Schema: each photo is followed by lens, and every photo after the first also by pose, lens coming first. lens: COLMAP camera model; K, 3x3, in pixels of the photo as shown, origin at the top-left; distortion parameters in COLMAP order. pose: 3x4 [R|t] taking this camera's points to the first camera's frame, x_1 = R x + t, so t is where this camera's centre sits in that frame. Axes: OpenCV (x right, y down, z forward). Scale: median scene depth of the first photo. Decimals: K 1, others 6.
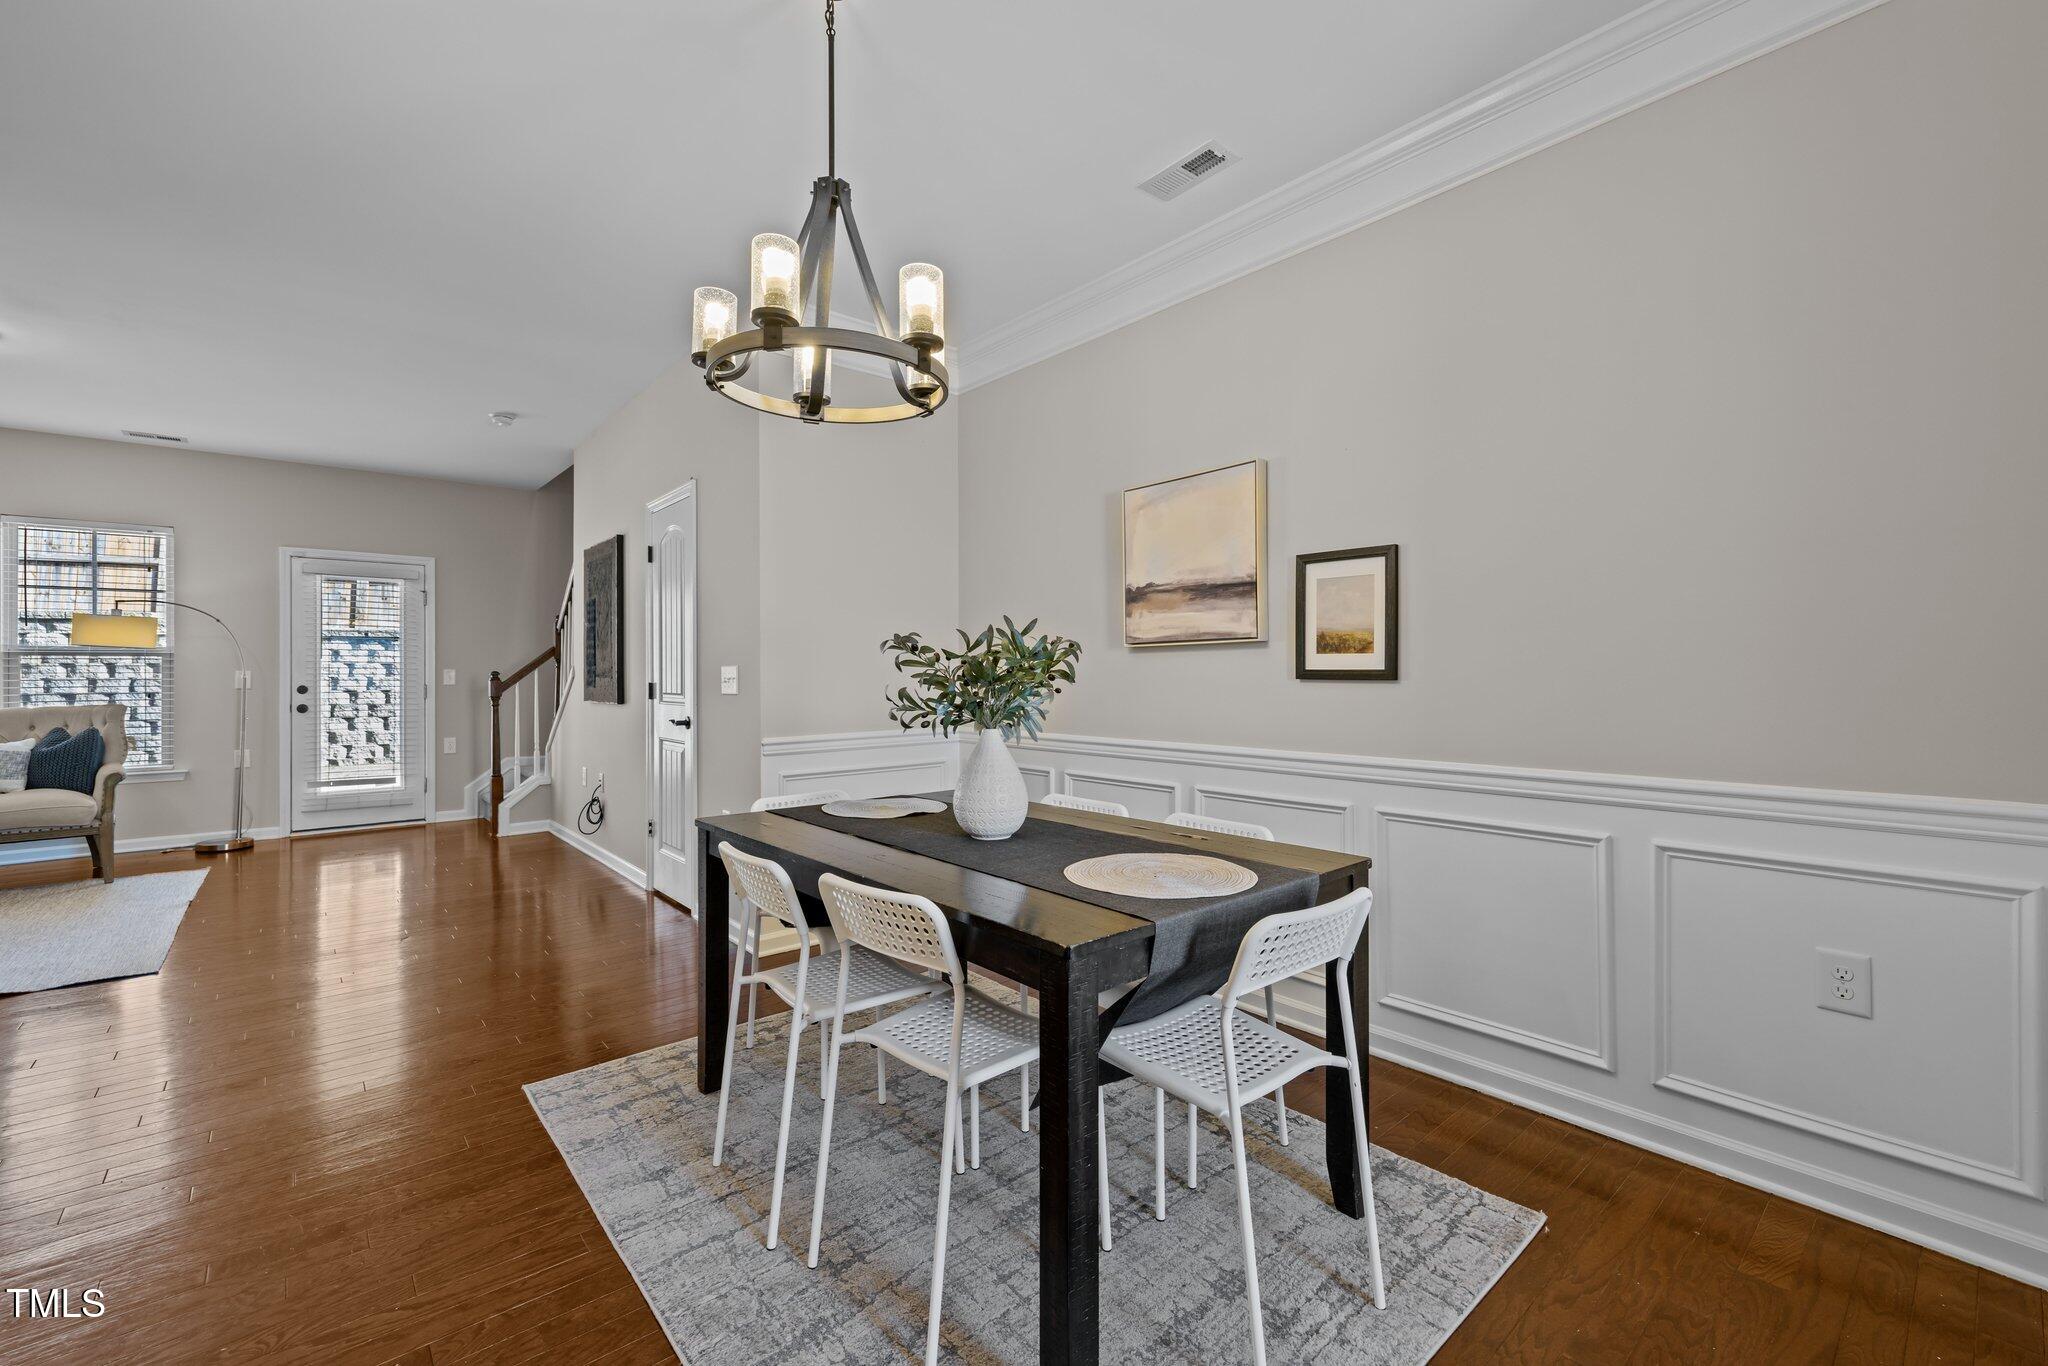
lens RADIAL K [[858.2, 0, 1013.6], [0, 858.2, 669.0], [0, 0, 1]] dist [-0.002125, 0.001841]
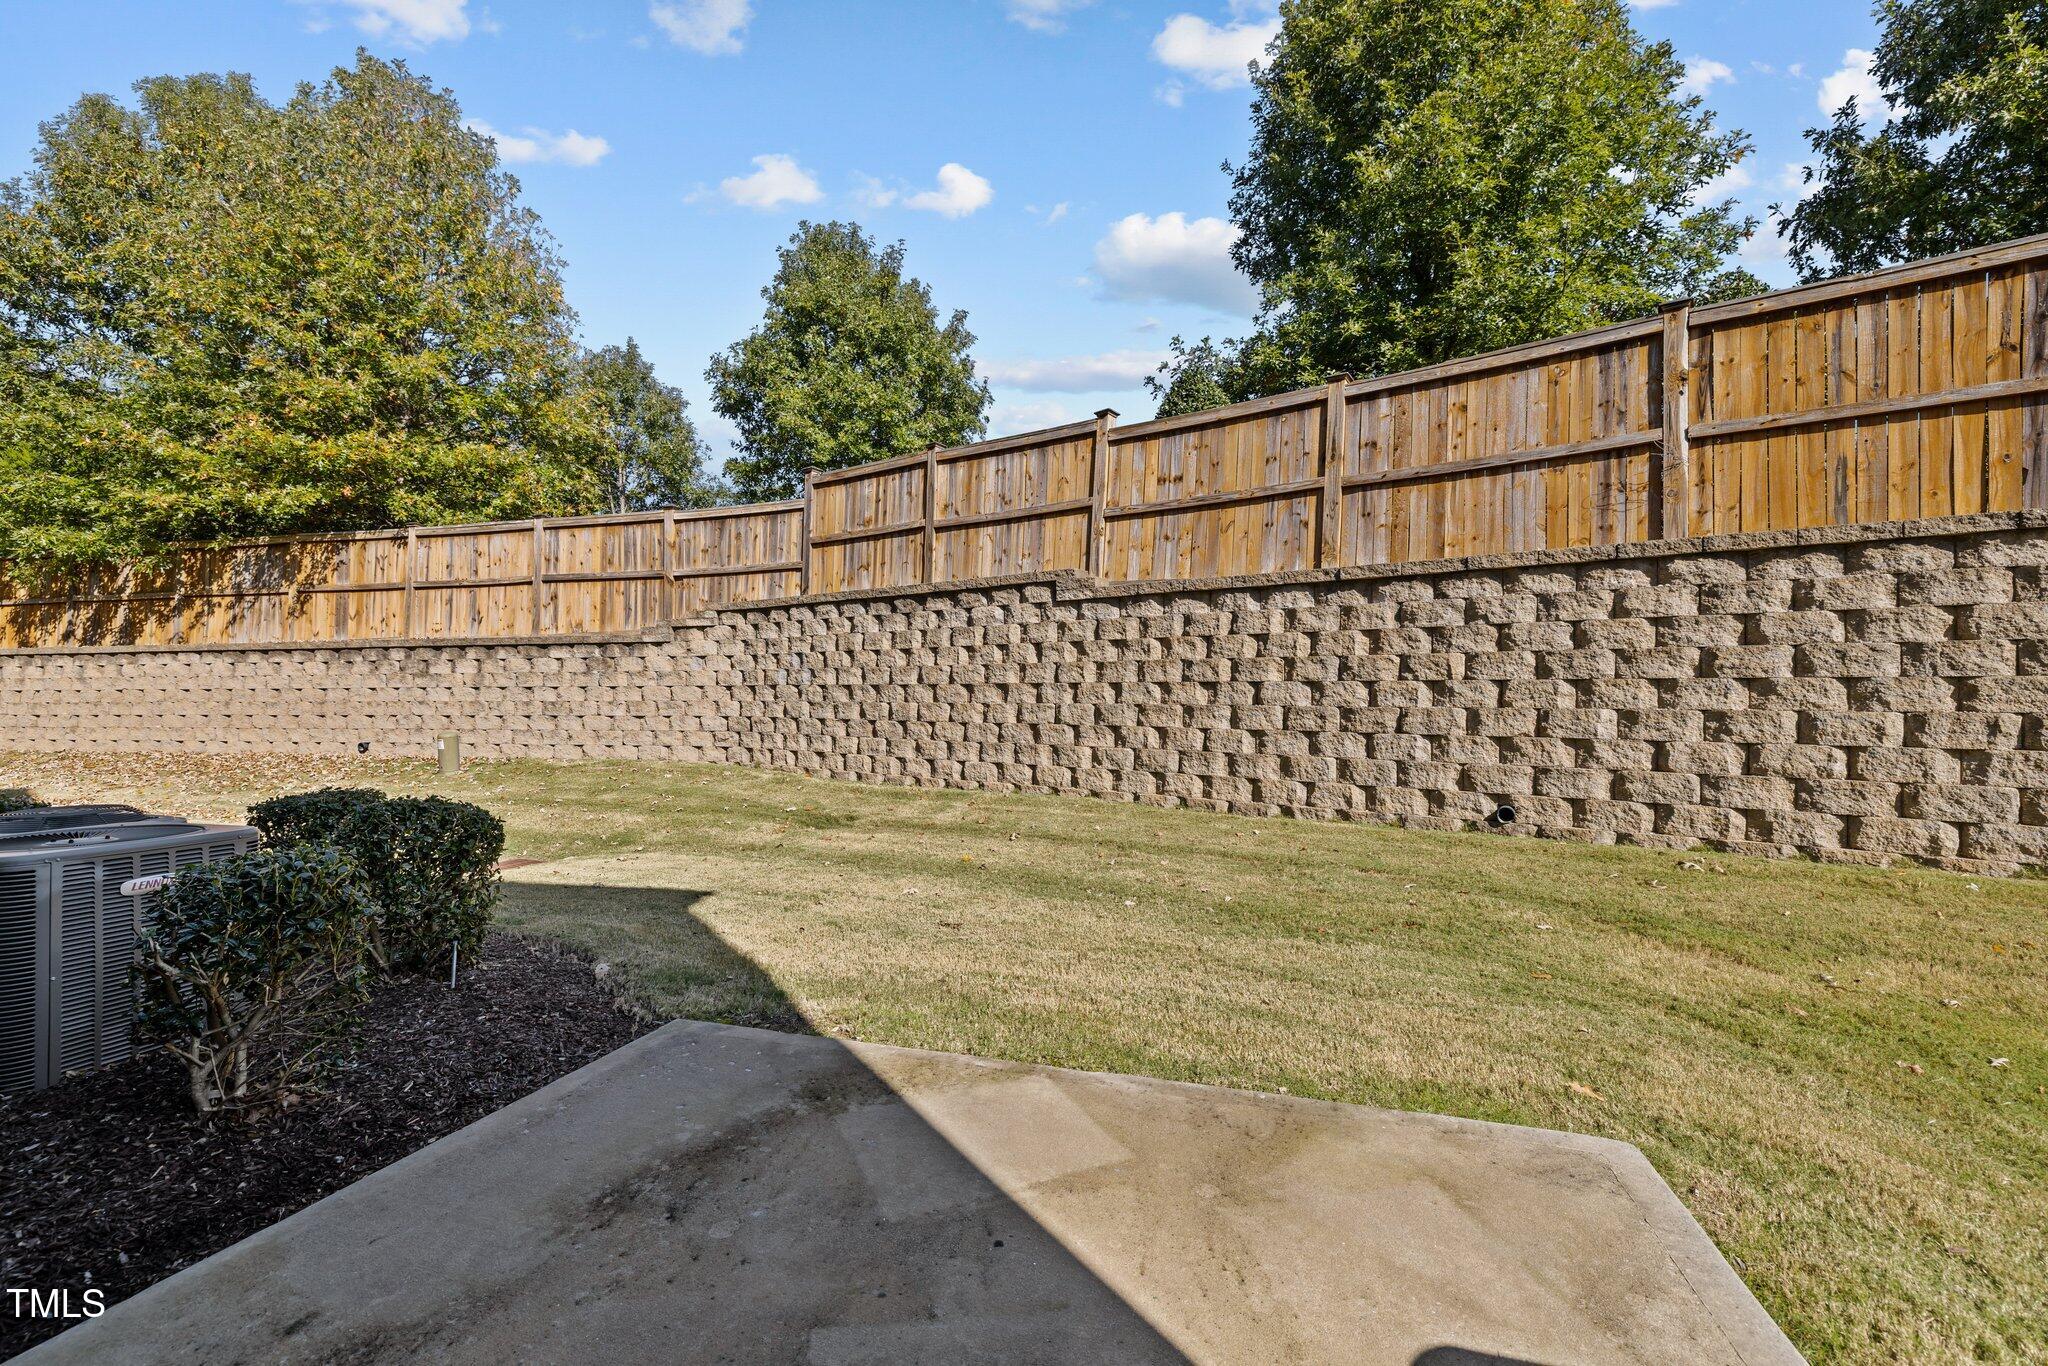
lens RADIAL K [[858.2, 0, 1019.5], [0, 858.2, 694.5], [0, 0, 1]] dist [-0.002125, 0.001841]
pose [[0.524712, 0.010533, -0.851215, -0.872322], [0.009311, 0.999793, 0.018111, 0.046560], [0.851229, -0.017428, 0.524505, 1.190208]]
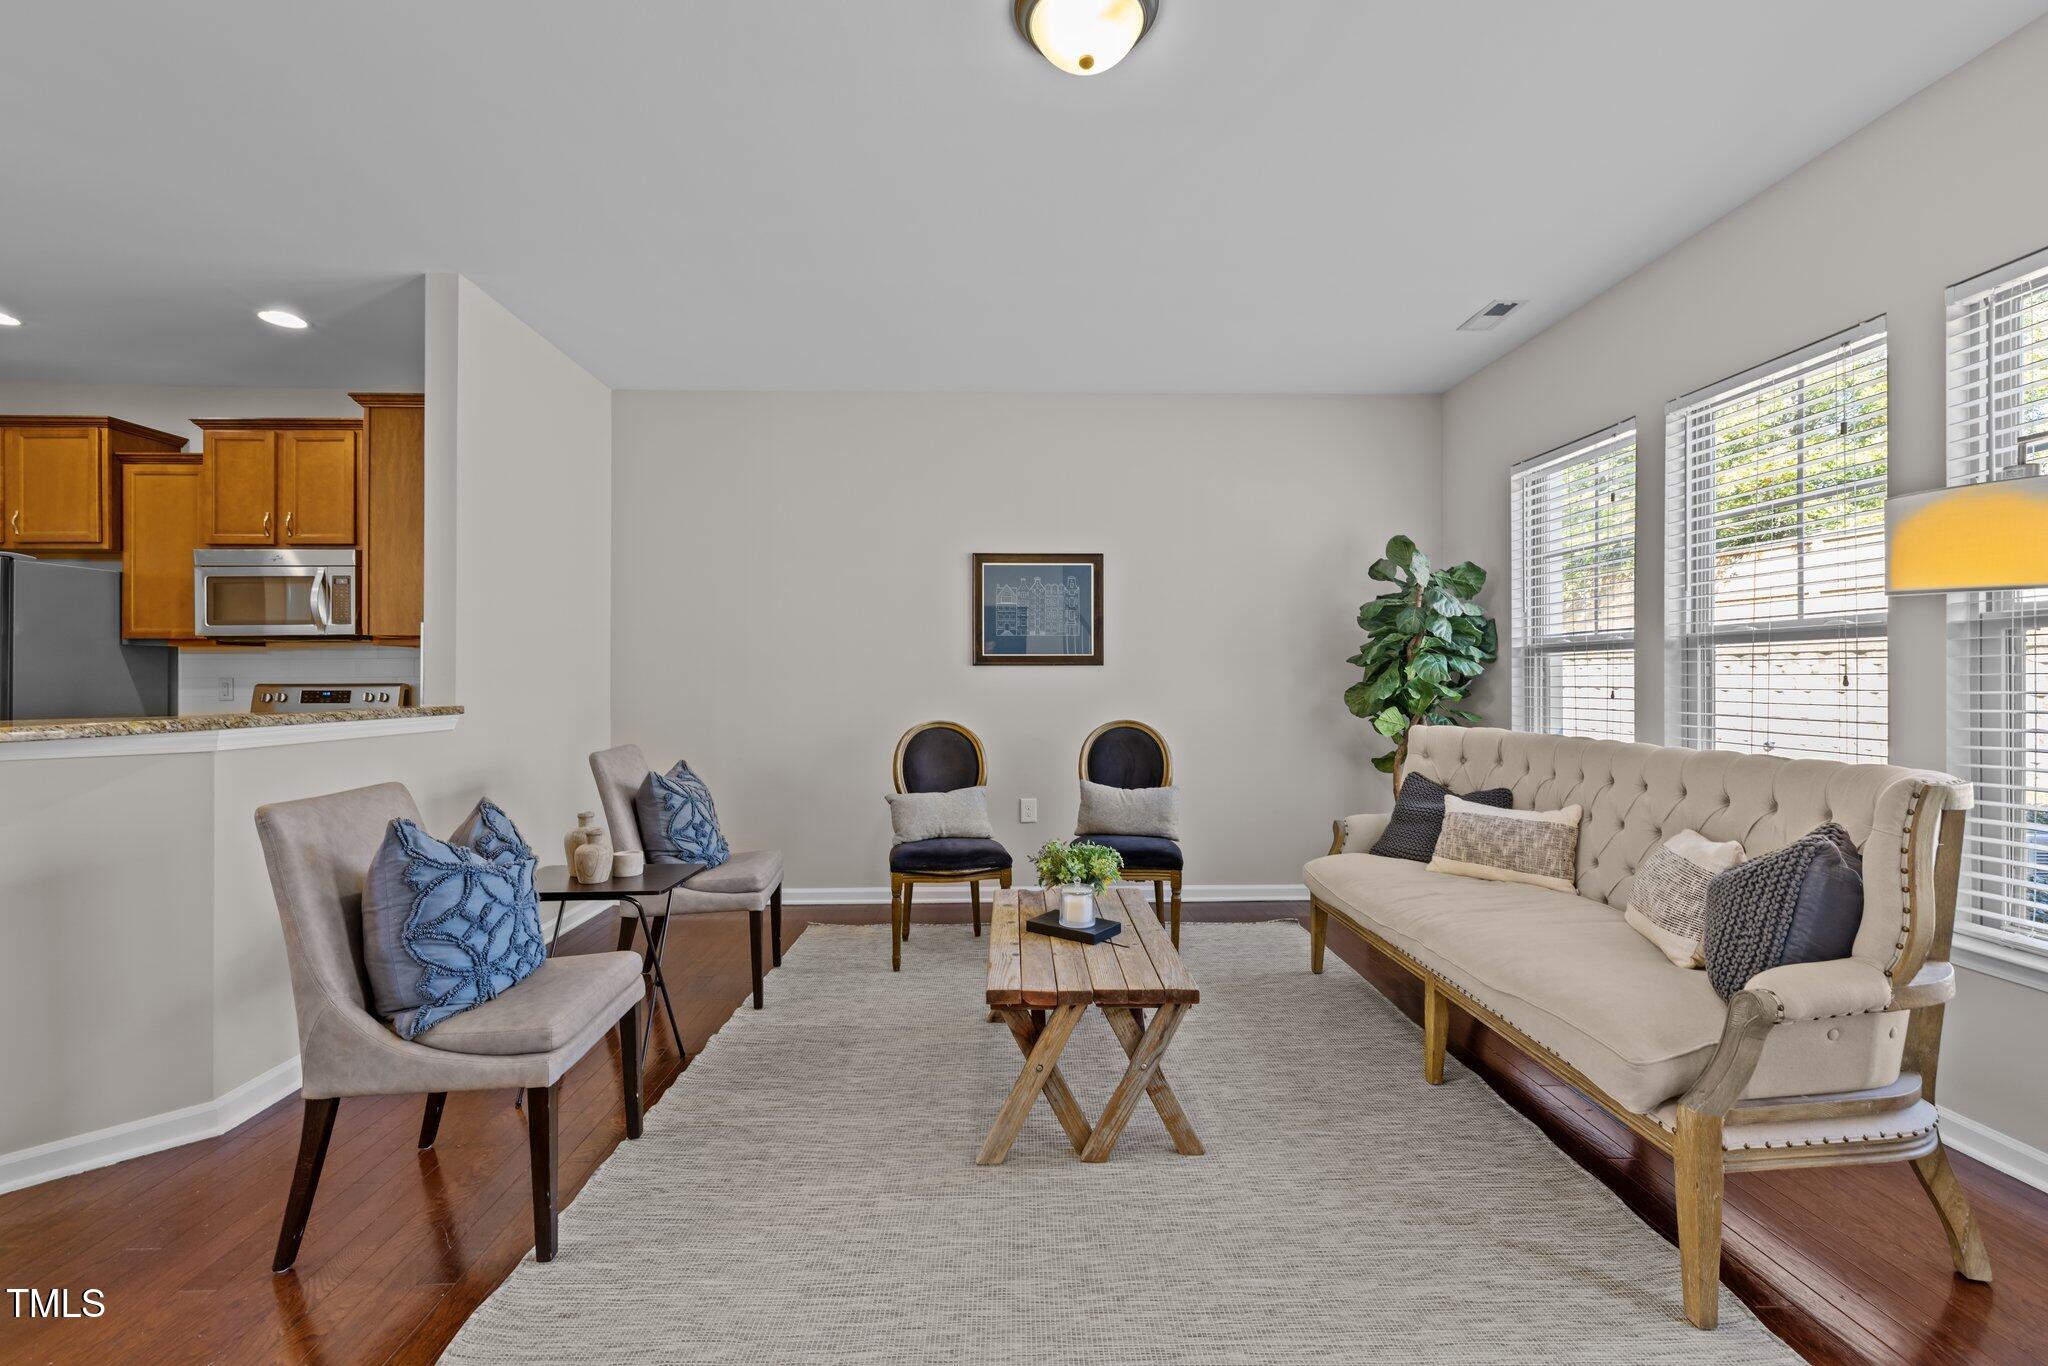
lens RADIAL K [[858.2, 0, 1018.4], [0, 858.2, 676.3], [0, 0, 1]] dist [-0.002125, 0.001841]
pose [[-0.627497, 0.003864, -0.778610, -0.521363], [0.009243, 0.999954, -0.002487, 0.002748], [0.778564, -0.008757, -0.627504, 0.816251]]
